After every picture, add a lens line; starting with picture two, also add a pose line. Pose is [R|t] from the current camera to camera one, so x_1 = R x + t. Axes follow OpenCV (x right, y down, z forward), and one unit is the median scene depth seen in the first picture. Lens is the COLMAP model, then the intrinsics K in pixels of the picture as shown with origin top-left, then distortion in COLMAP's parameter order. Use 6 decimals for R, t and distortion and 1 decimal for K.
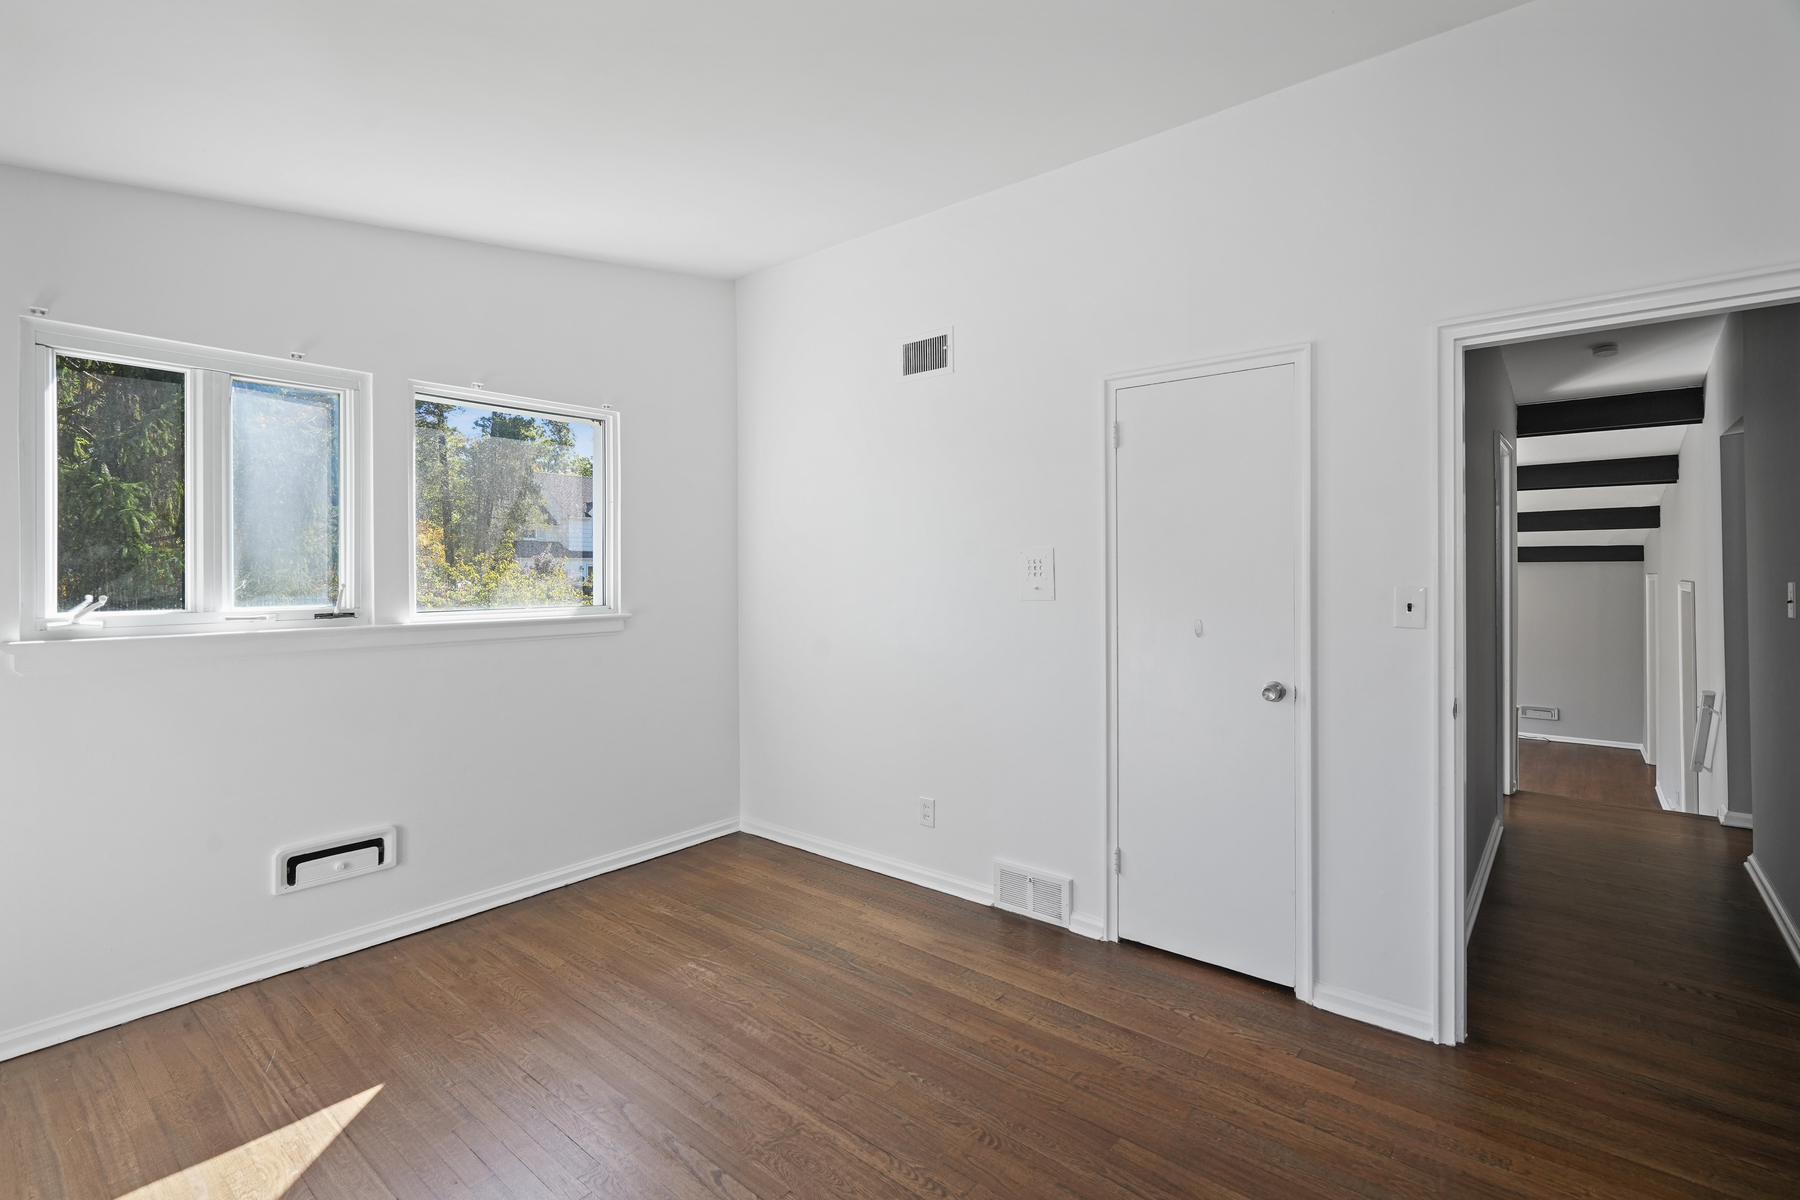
lens RADIAL K [[822.5, 0, 894.6], [0, 822.5, 580.7], [0, 0, 1]] dist [-0.002455, 0.000841]
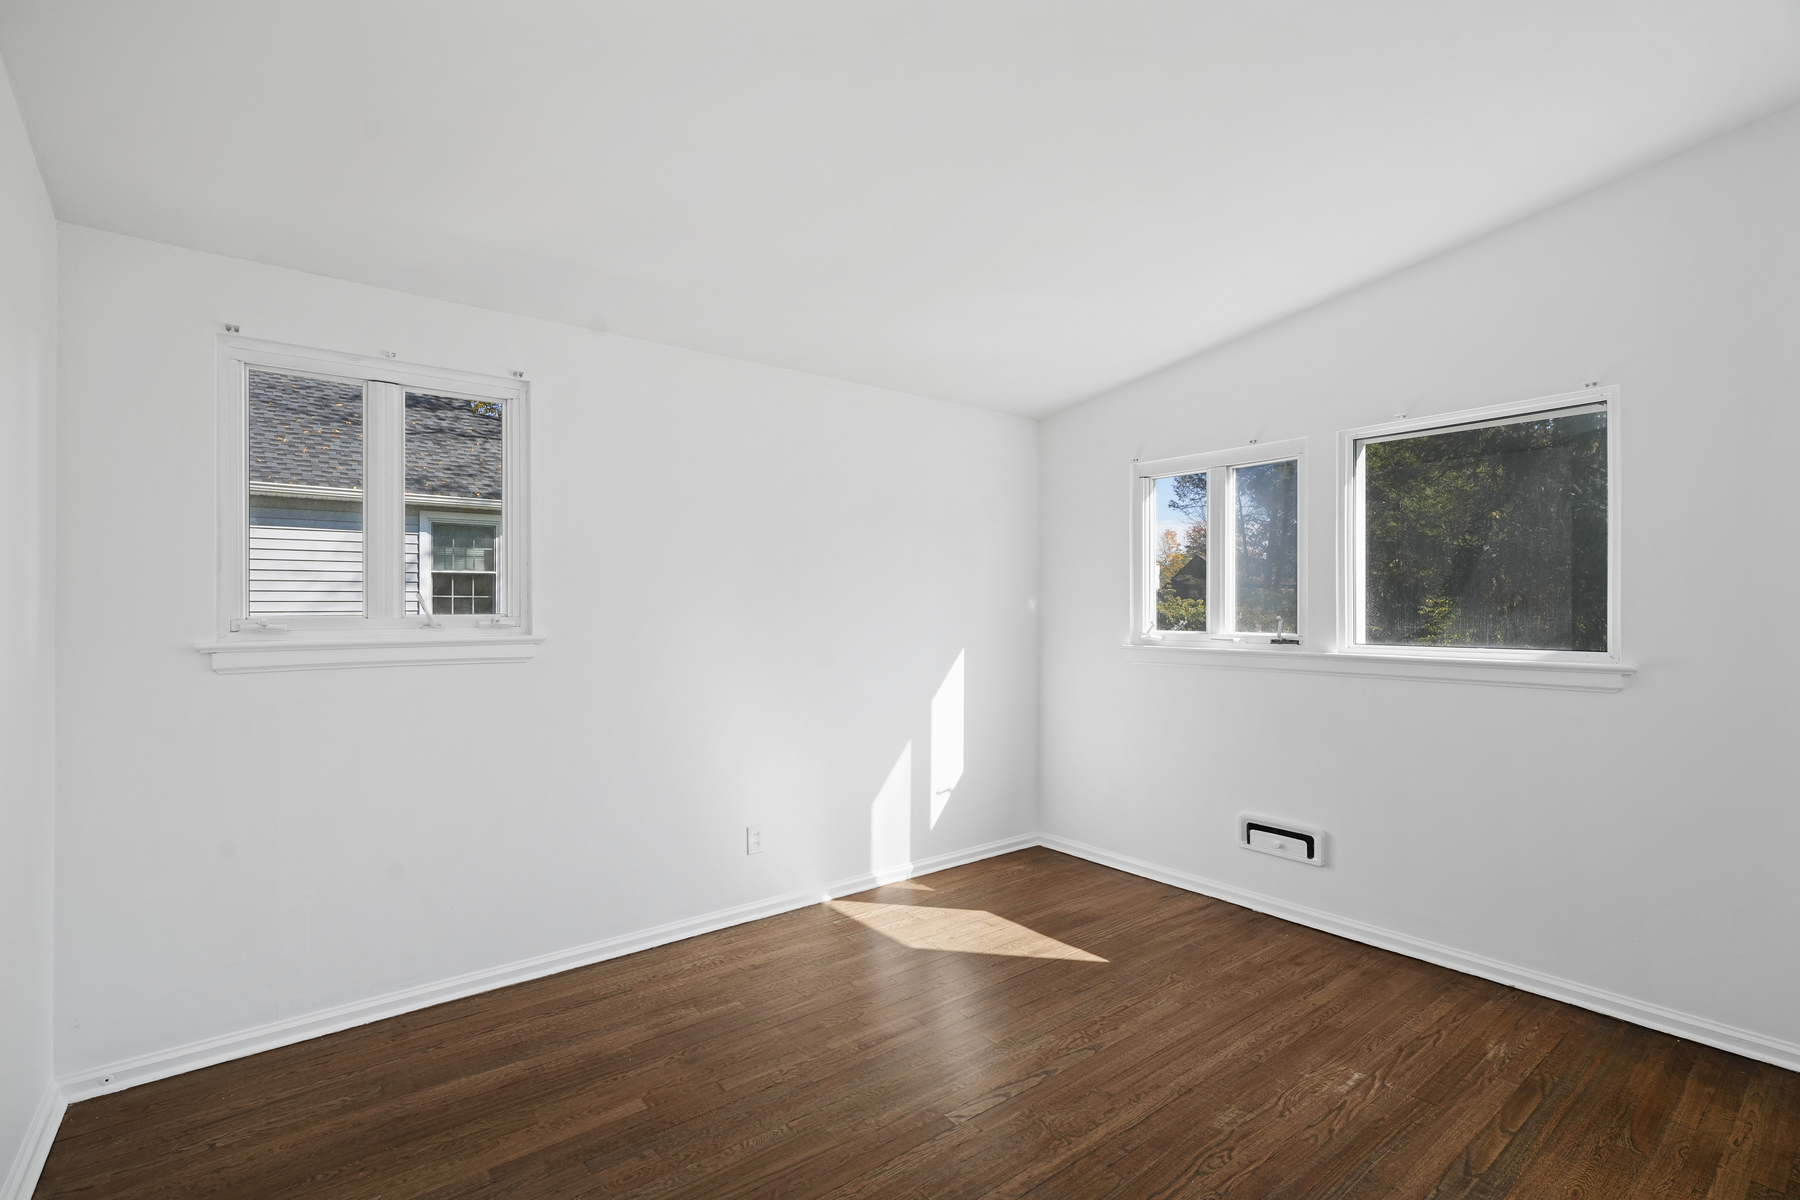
lens RADIAL K [[828.8, 0, 900.0], [0, 828.8, 600.0], [0, 0, 1]] dist [-0.001326, 0.001415]
pose [[-0.205464, -0.005687, -0.978648, 0.676996], [-0.008301, 0.999957, -0.004068, -0.010967], [0.978630, 0.007288, -0.205502, 0.709871]]
